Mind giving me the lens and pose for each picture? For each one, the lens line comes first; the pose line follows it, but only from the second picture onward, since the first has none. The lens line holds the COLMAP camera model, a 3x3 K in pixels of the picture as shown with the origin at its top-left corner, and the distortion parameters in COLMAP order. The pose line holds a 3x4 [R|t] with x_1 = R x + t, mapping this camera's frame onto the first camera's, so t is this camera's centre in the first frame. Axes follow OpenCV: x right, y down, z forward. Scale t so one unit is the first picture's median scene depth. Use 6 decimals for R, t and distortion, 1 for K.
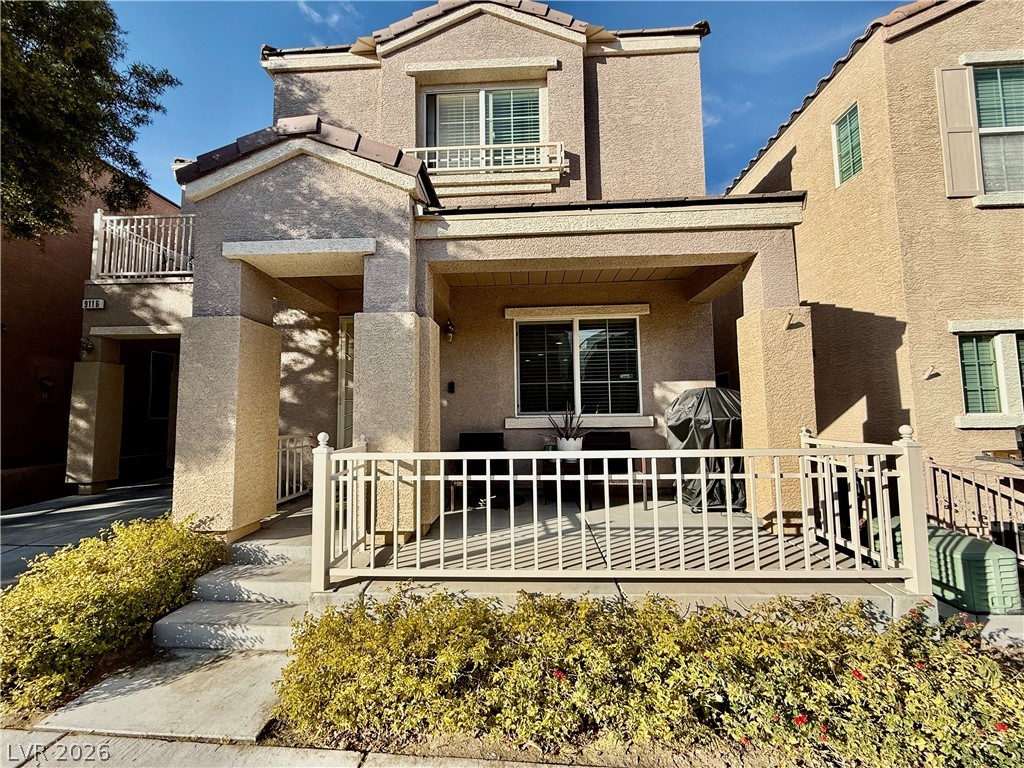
lens RADIAL K [[408.5, 0, 509.4], [0, 408.5, 384.5], [0, 0, 1]] dist [0.002906, 0.000440]
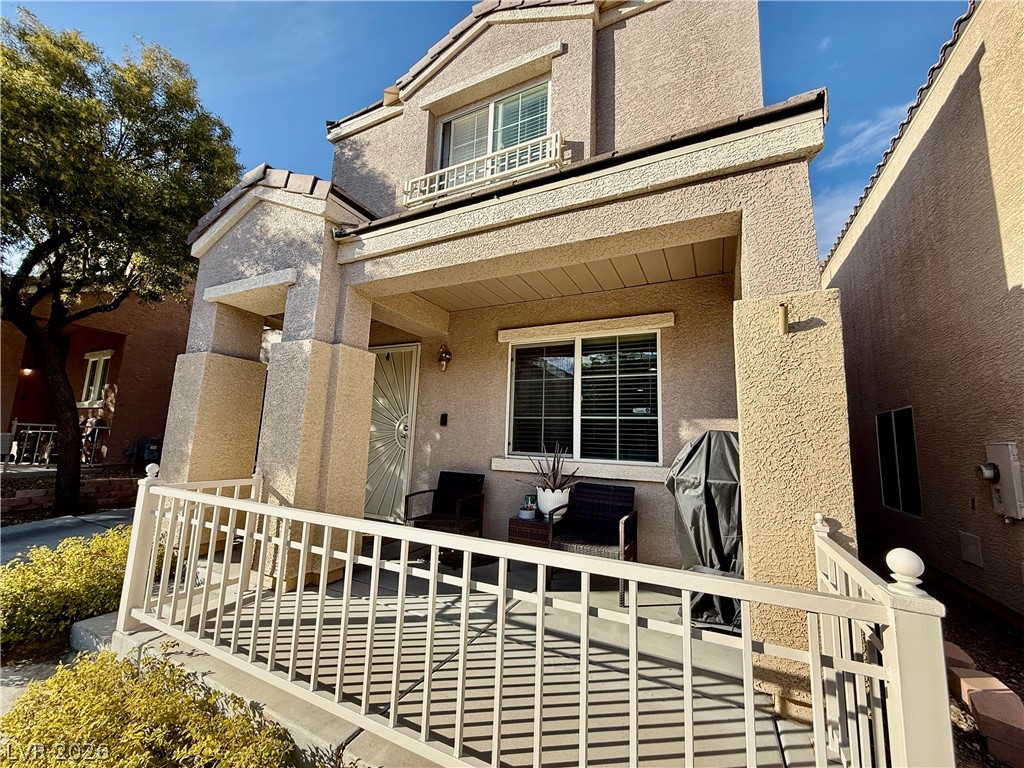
lens RADIAL K [[408.5, 0, 509.4], [0, 408.5, 384.5], [0, 0, 1]] dist [0.002906, 0.000440]
pose [[0.911522, -0.010112, -0.411128, 0.370610], [-0.020328, 0.997368, -0.069602, -0.011001], [0.410749, 0.071801, 0.908917, 0.222599]]
